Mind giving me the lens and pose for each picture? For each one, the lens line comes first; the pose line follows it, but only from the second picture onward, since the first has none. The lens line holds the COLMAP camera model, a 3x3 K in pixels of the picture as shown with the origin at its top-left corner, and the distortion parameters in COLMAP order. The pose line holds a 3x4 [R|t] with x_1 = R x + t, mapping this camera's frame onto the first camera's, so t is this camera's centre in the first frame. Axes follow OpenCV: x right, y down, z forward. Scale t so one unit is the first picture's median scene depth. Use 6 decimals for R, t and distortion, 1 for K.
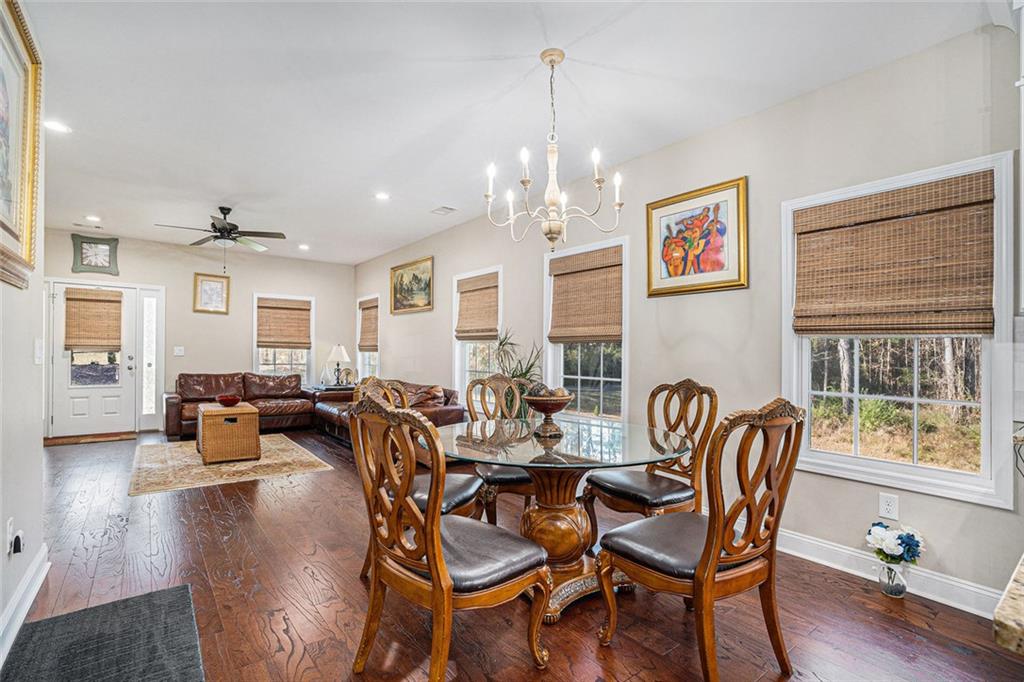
lens RADIAL K [[493.4, 0, 483.7], [0, 493.4, 350.2], [0, 0, 1]] dist [-0.053197, 0.022753]
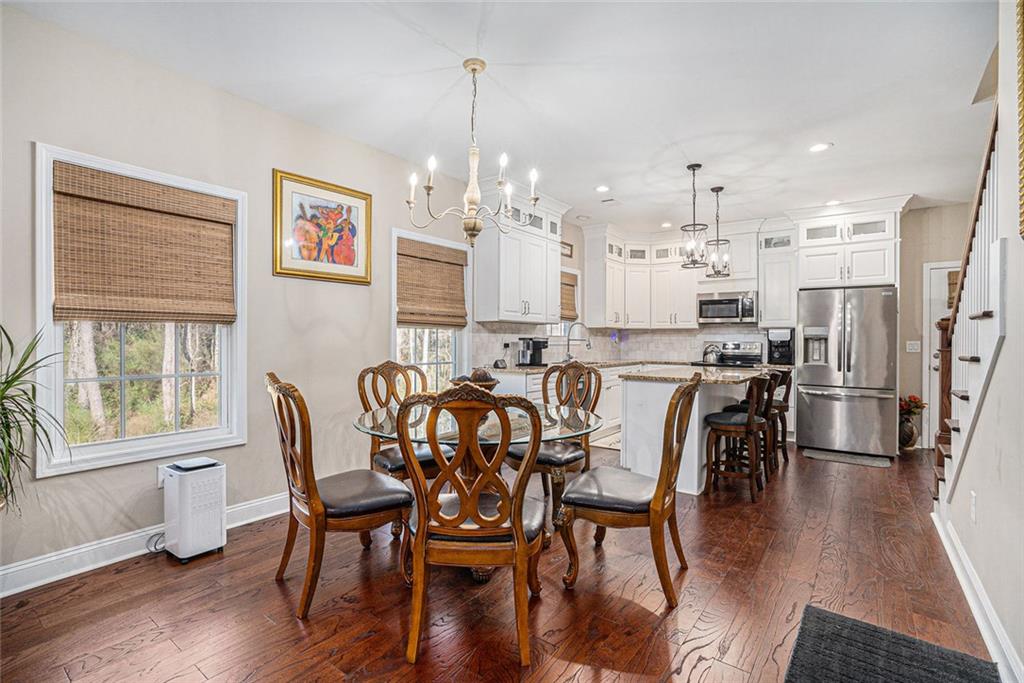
lens RADIAL K [[477.6, 0, 512.0], [0, 477.6, 341.5], [0, 0, 1]] dist [-0.000004, 0.000386]
pose [[-0.279834, -0.016427, 0.959908, -0.452470], [-0.013872, 0.999818, 0.013066, -0.003649], [-0.959948, -0.009660, -0.280011, 0.610703]]
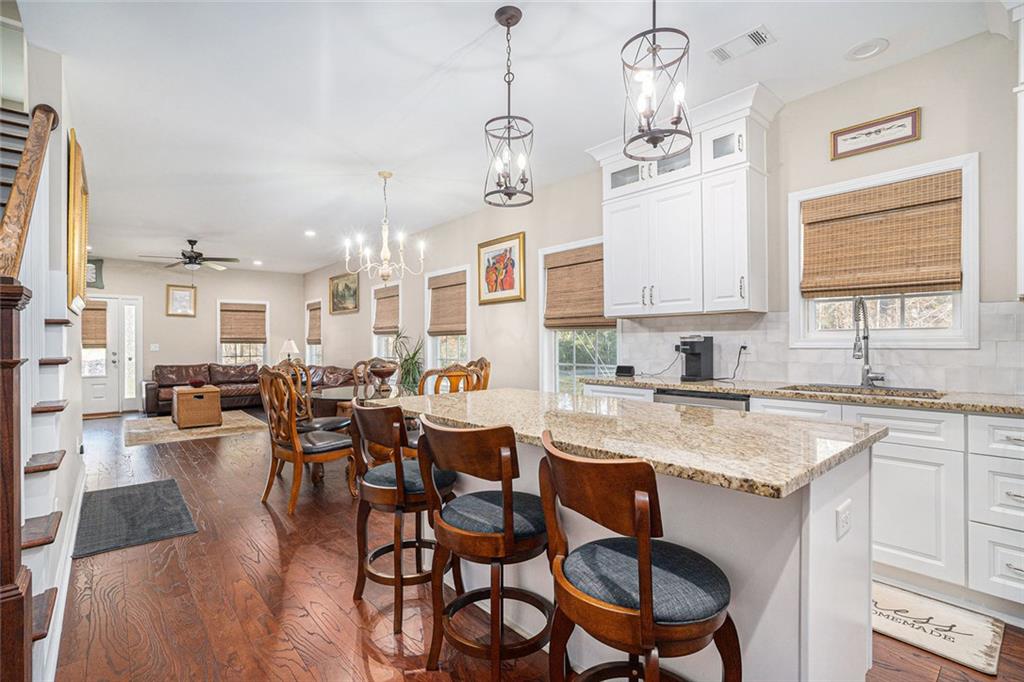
lens RADIAL K [[482.0, 0, 479.6], [0, 482.0, 332.9], [0, 0, 1]] dist [-0.001312, -0.000053]
pose [[0.998568, -0.020097, 0.049570, 0.190707], [0.020806, 0.999688, -0.013821, -0.001117], [-0.049277, 0.014832, 0.998675, -0.366367]]
